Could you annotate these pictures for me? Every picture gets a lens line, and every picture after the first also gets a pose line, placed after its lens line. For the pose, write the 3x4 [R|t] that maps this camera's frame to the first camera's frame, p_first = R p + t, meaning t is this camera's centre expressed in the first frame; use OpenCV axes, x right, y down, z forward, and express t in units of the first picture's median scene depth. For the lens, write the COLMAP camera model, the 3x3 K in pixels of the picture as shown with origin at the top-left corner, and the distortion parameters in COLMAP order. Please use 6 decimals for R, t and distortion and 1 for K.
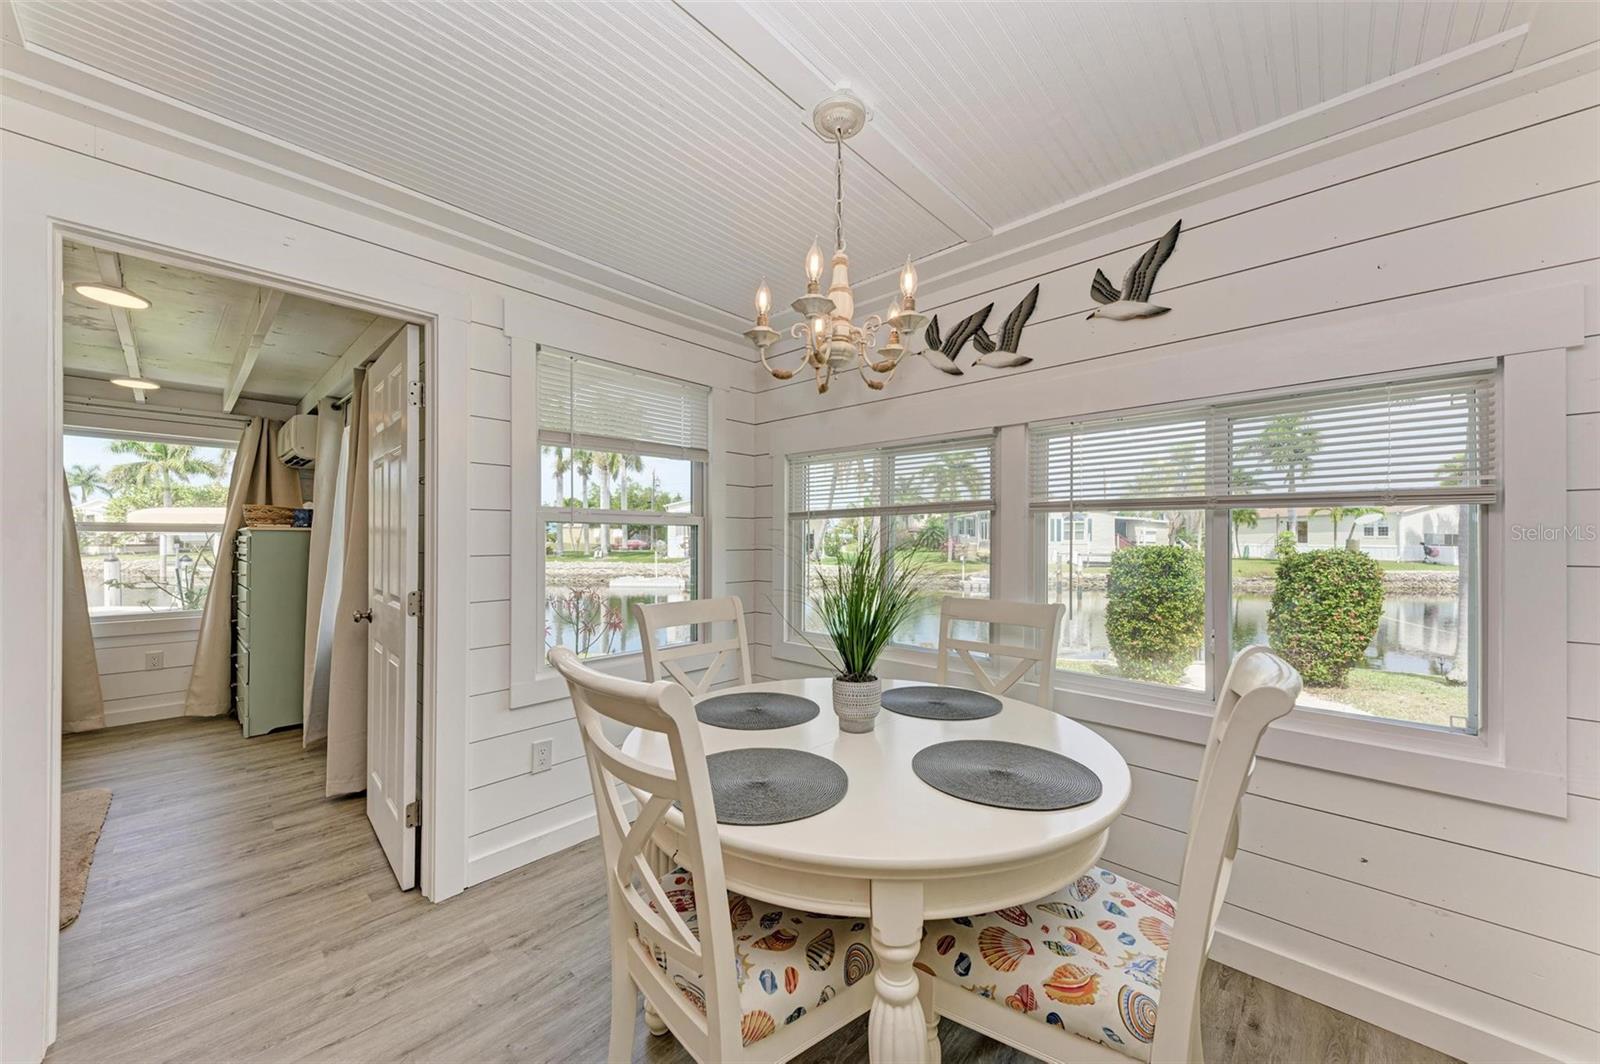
lens RADIAL K [[576.5, 0, 788.5], [0, 576.5, 535.3], [0, 0, 1]] dist [0.001151, -0.000500]
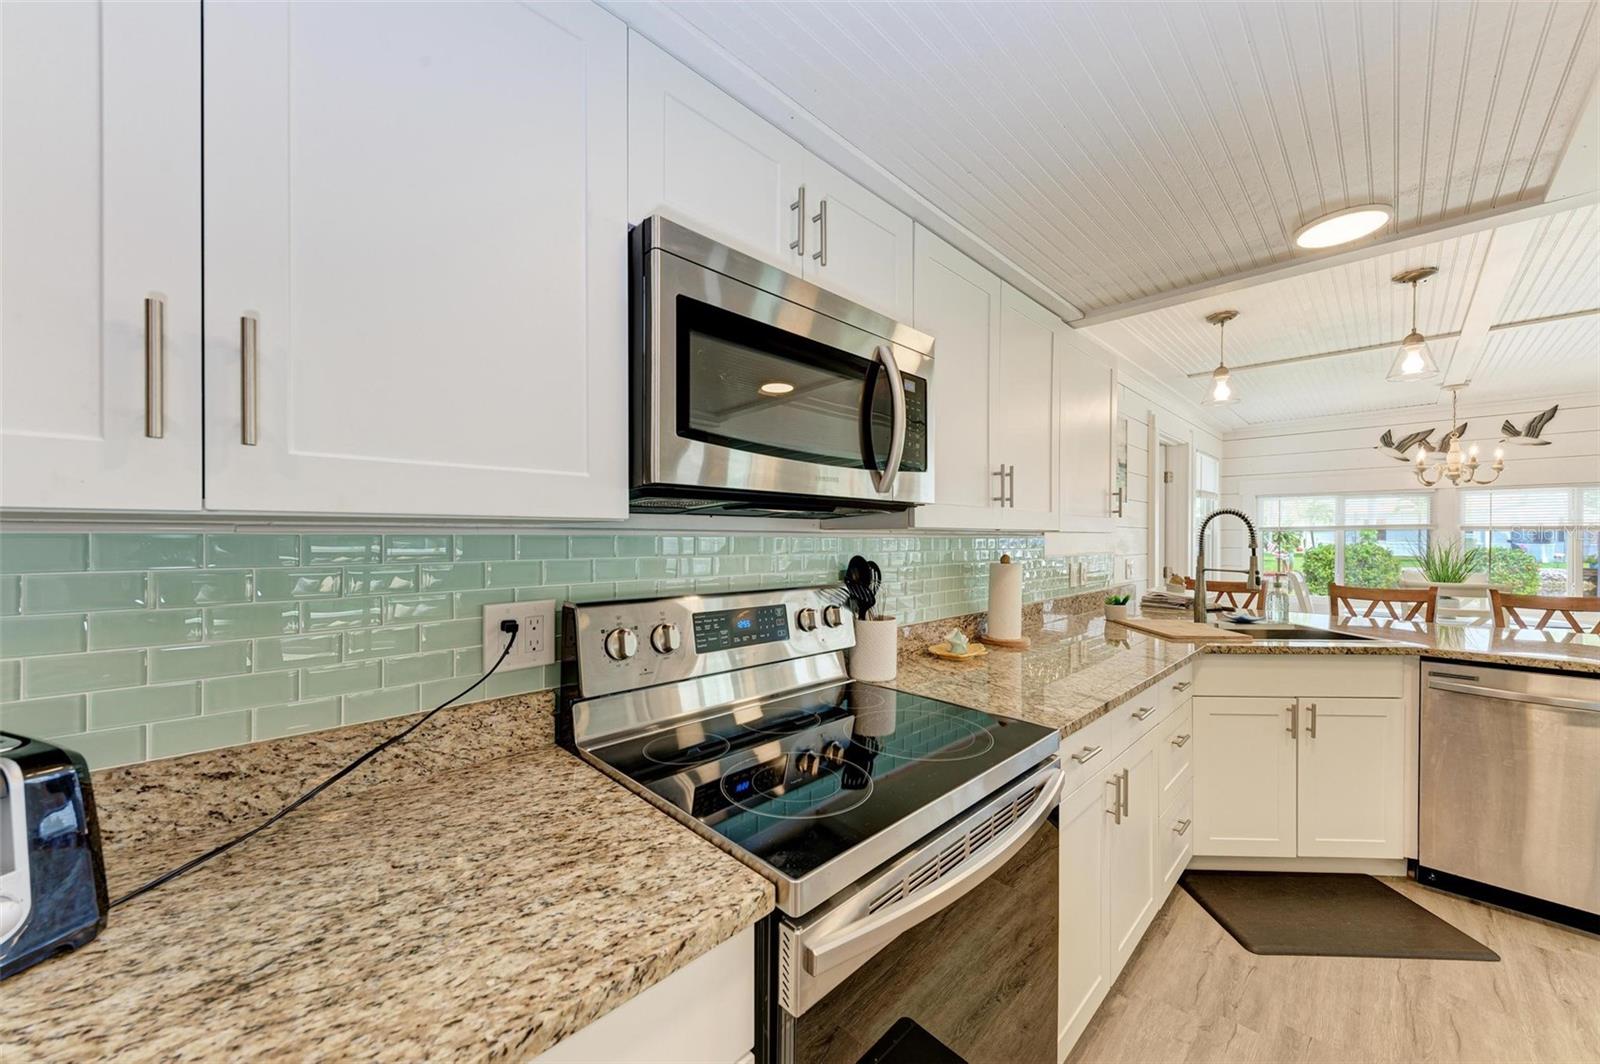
lens RADIAL K [[576.5, 0, 796.5], [0, 576.5, 542.8], [0, 0, 1]] dist [0.001151, -0.000500]
pose [[0.998207, -0.003940, -0.059720, -1.778698], [0.004759, 0.999897, 0.013570, -0.027370], [0.059661, -0.013830, 0.998123, -1.196192]]
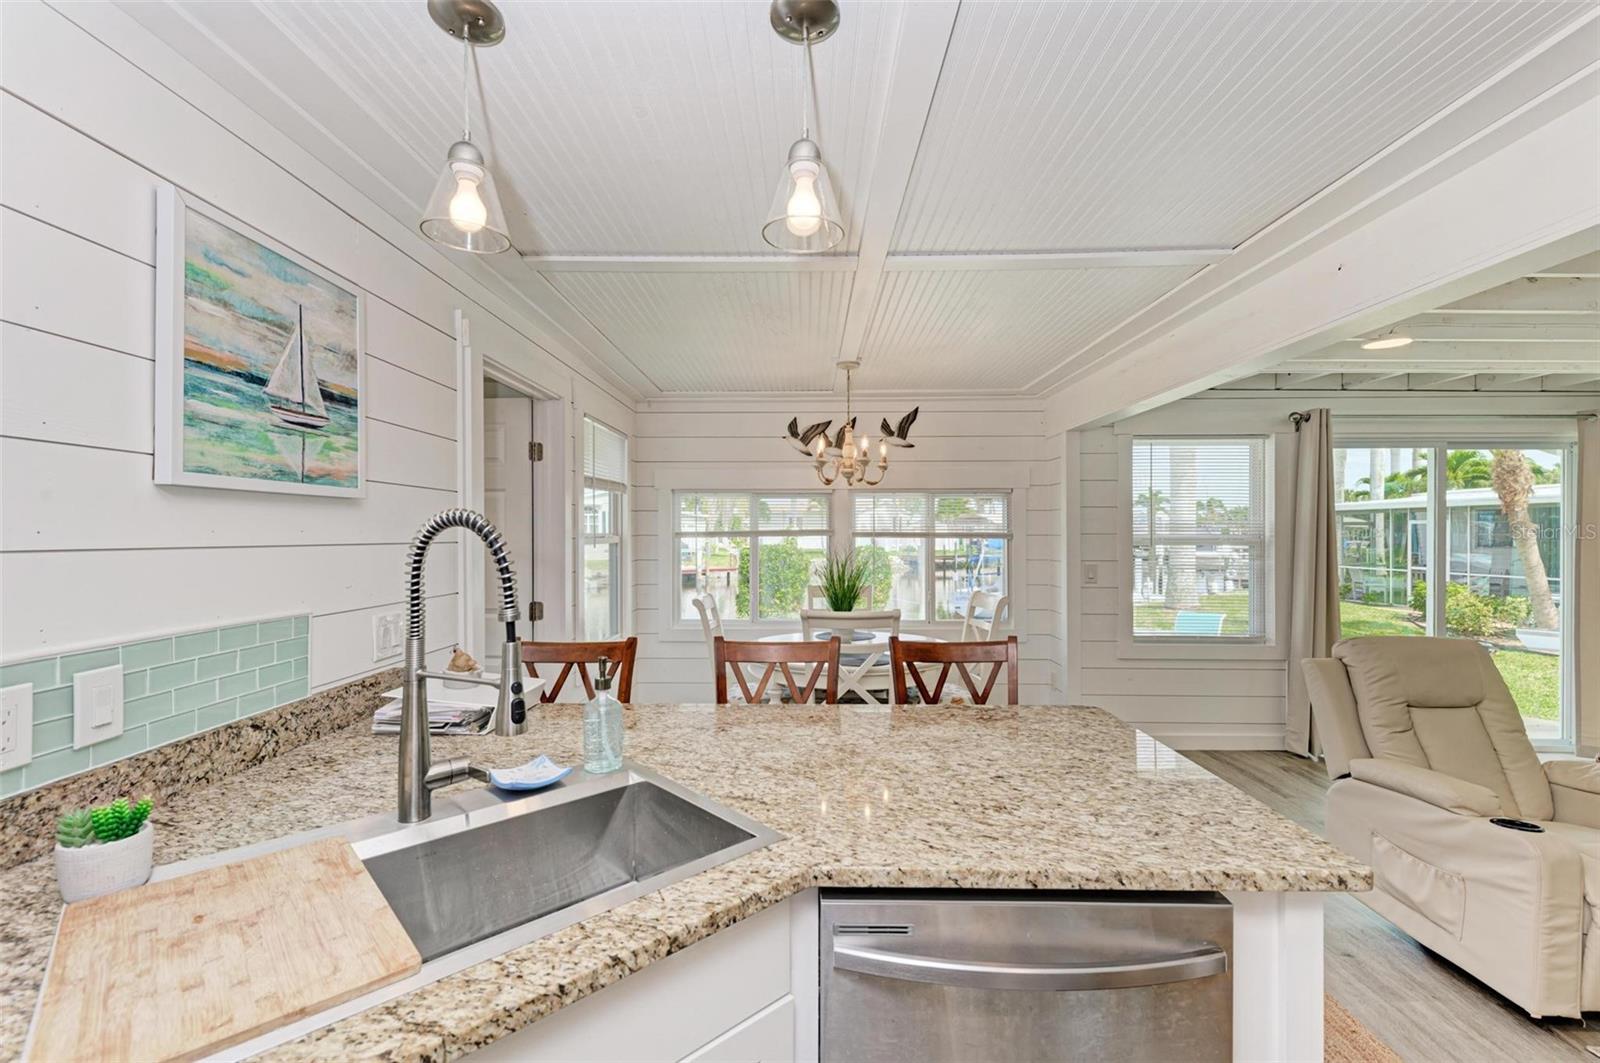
lens RADIAL K [[705.5, 0, 799.7], [0, 705.5, 532.9], [0, 0, 1]] dist [0.000461, -0.000005]
pose [[0.744036, -0.007469, 0.668097, -1.174414], [0.003945, 0.999969, 0.006785, -0.061520], [-0.668127, -0.002413, 0.744043, -0.572067]]
